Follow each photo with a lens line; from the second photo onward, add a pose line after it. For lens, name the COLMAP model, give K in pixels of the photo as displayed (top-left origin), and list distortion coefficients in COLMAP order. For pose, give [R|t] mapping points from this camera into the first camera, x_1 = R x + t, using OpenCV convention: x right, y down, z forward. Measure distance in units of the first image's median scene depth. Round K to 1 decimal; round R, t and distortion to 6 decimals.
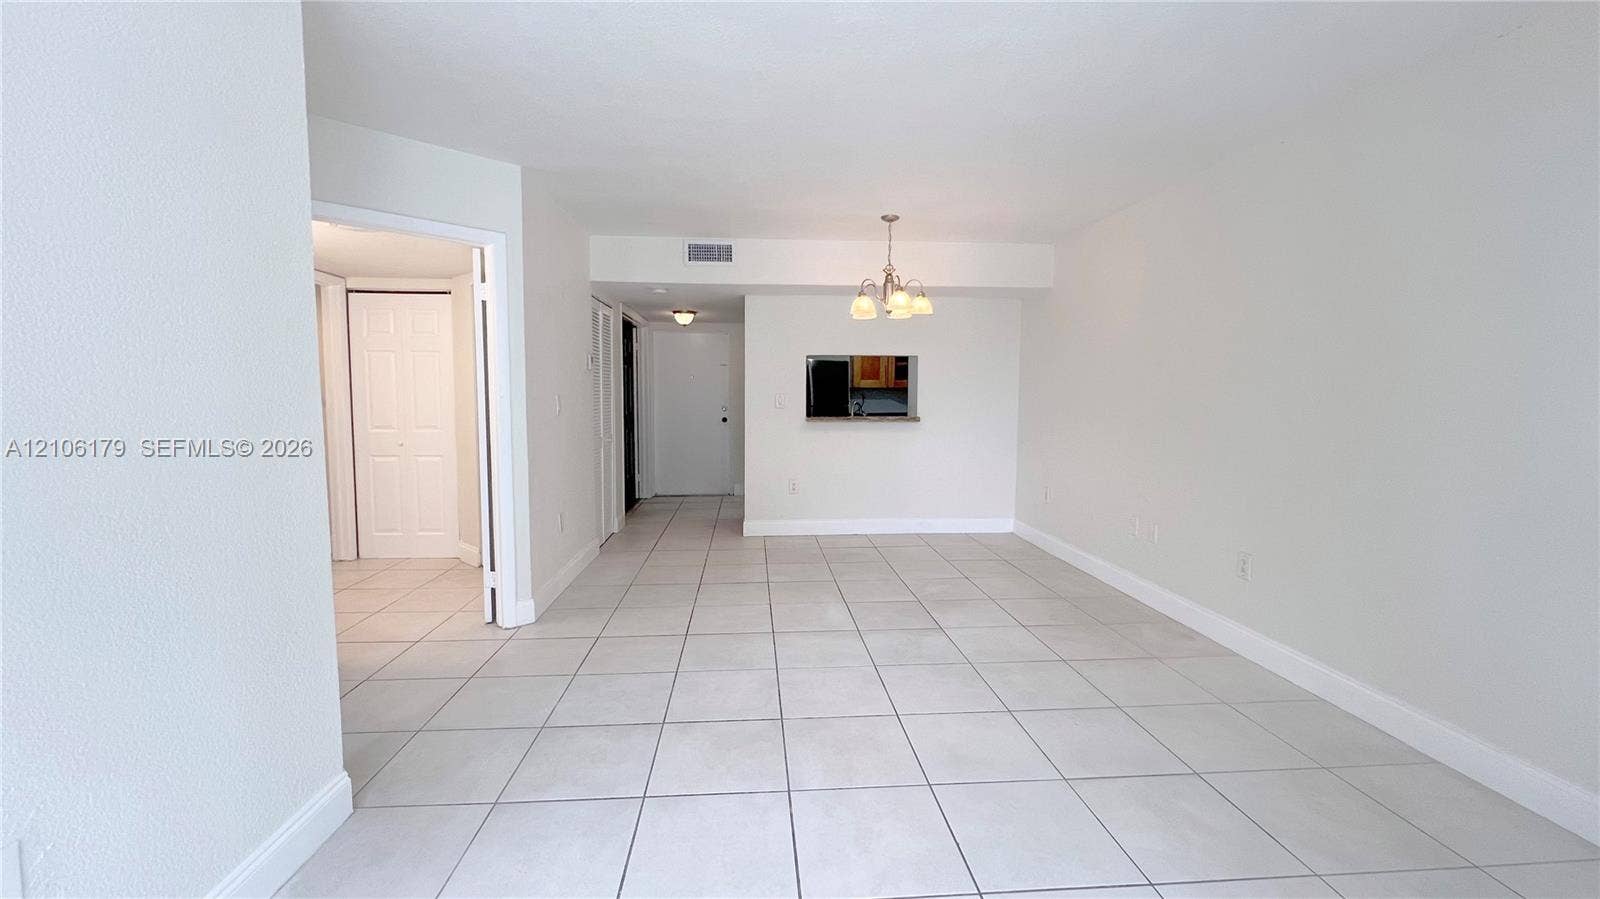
lens RADIAL K [[639.7, 0, 792.9], [0, 639.7, 455.7], [0, 0, 1]] dist [0.002469, -0.000239]
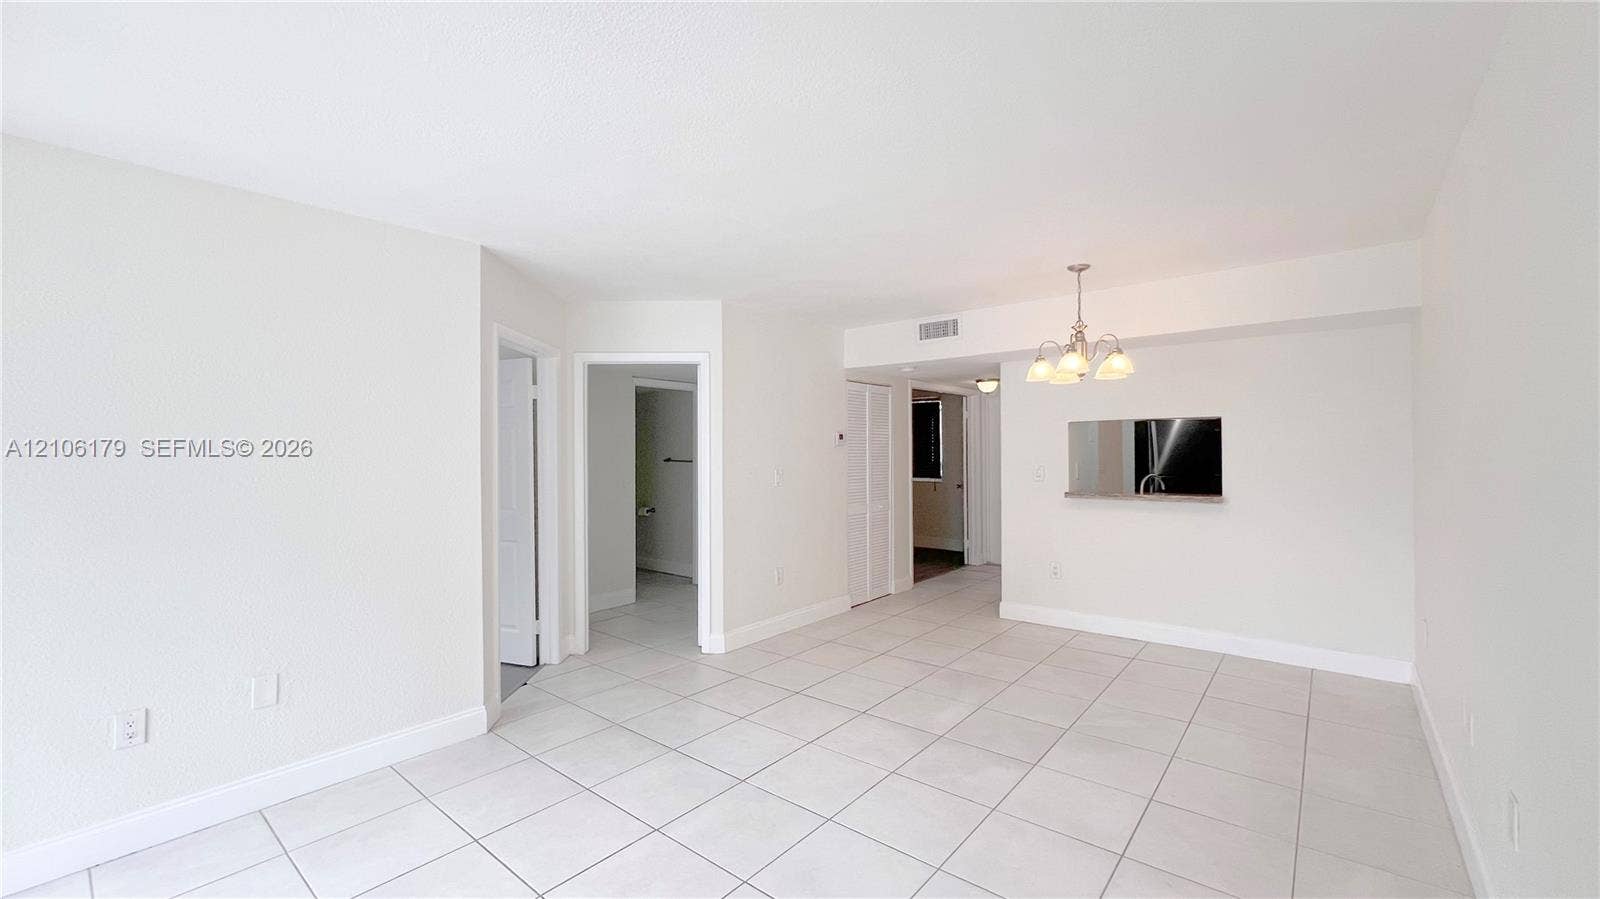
lens RADIAL K [[639.7, 0, 785.8], [0, 639.7, 445.2], [0, 0, 1]] dist [0.002469, -0.000239]
pose [[0.719095, -0.016325, -0.694720, 0.404636], [-0.056700, 0.995012, -0.082070, -0.034057], [0.692595, 0.098407, 0.714583, 0.114623]]
